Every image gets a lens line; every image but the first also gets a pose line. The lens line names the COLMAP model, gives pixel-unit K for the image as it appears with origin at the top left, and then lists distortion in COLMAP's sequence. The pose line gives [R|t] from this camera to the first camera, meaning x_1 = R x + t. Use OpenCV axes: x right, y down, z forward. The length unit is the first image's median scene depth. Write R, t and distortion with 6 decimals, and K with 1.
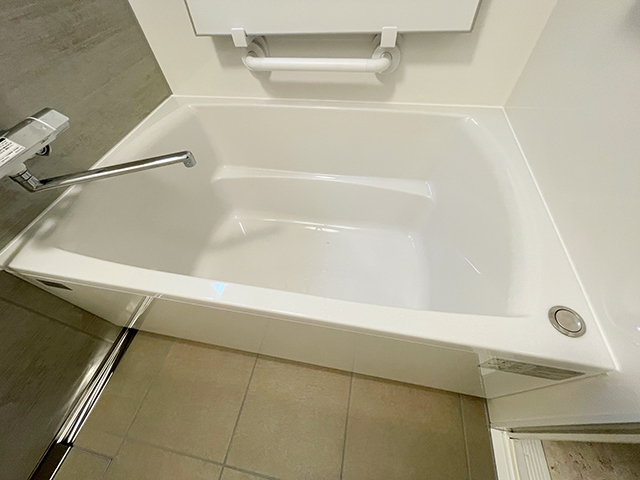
lens RADIAL K [[256.5, 0, 320.0], [0, 256.5, 240.0], [0, 0, 1]] dist [0.000022, -0.000072]
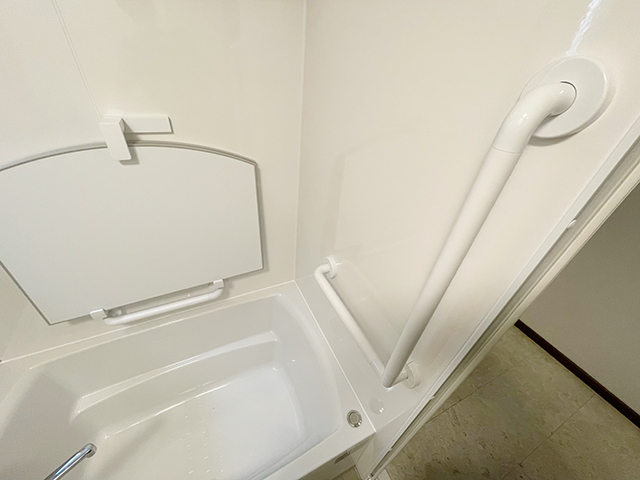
lens RADIAL K [[256.5, 0, 320.0], [0, 256.5, 240.0], [0, 0, 1]] dist [0.000022, -0.000072]
pose [[0.793971, -0.255554, 0.551636, -0.040926], [0.396366, 0.905597, -0.150957, -0.432974], [-0.460982, 0.338505, 0.820311, -0.599580]]
